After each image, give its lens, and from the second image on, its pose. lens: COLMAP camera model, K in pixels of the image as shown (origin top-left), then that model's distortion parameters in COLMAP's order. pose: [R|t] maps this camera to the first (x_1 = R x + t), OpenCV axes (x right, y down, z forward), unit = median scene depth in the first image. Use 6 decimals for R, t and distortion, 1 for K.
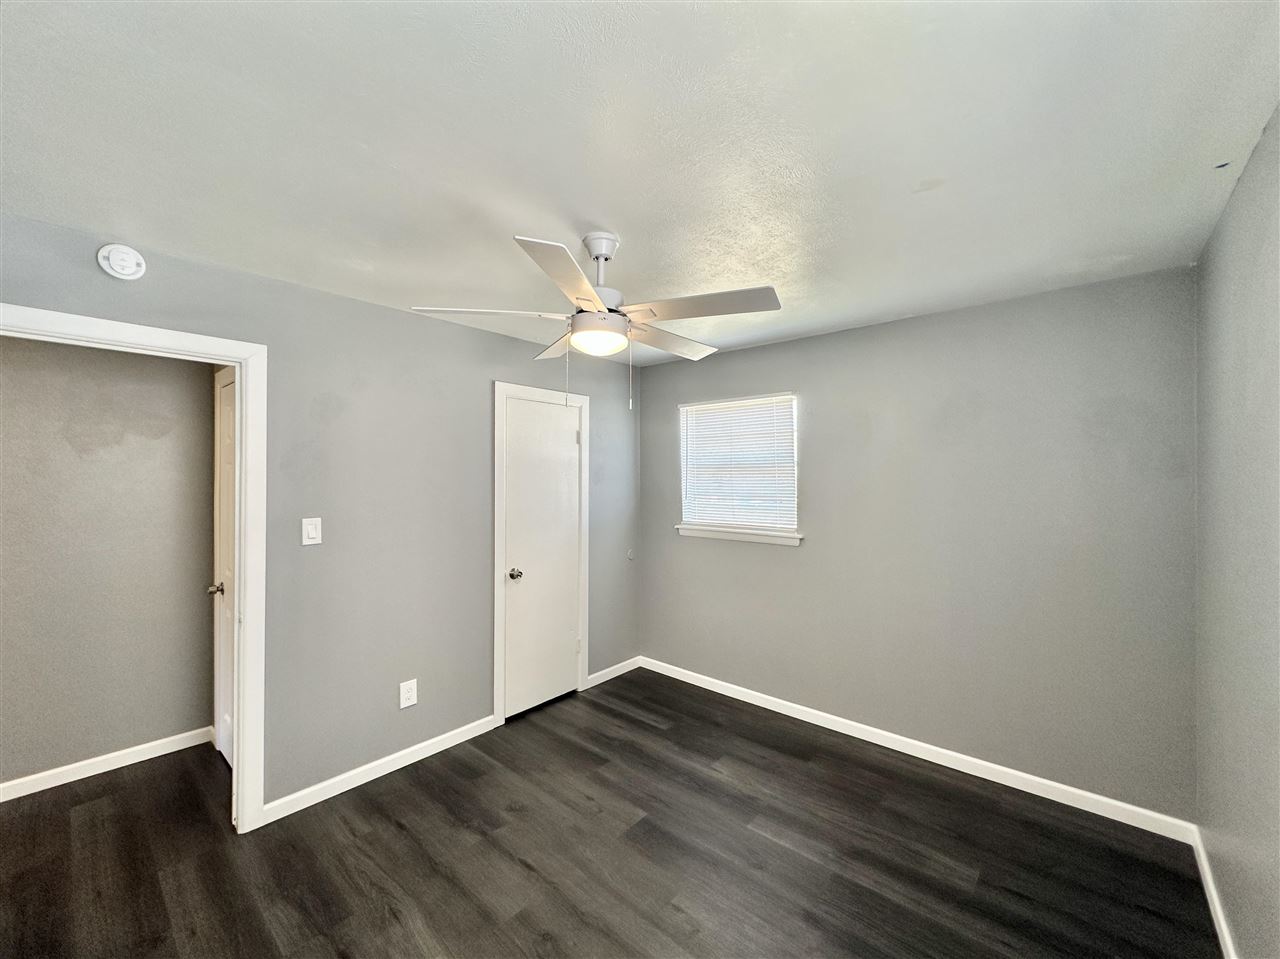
lens RADIAL K [[513.3, 0, 642.2], [0, 513.3, 480.3], [0, 0, 1]] dist [-0.001659, 0.000478]
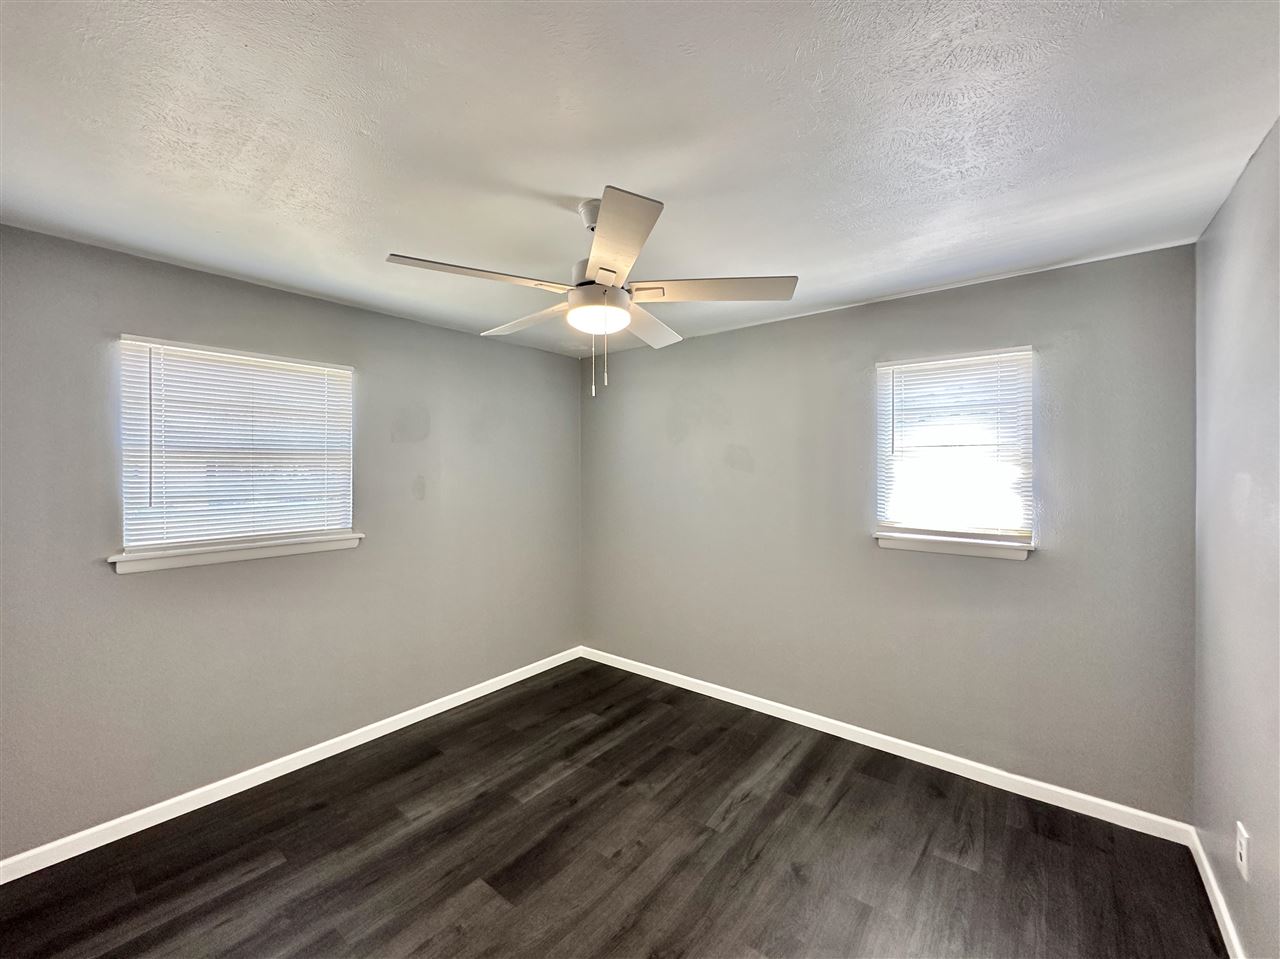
lens RADIAL K [[513.3, 0, 642.2], [0, 513.3, 480.3], [0, 0, 1]] dist [-0.001659, 0.000478]
pose [[-0.049035, -0.017427, 0.998645, -0.696871], [0.005182, 0.999830, 0.017702, 0.002393], [-0.998784, 0.006043, -0.048937, 0.670666]]
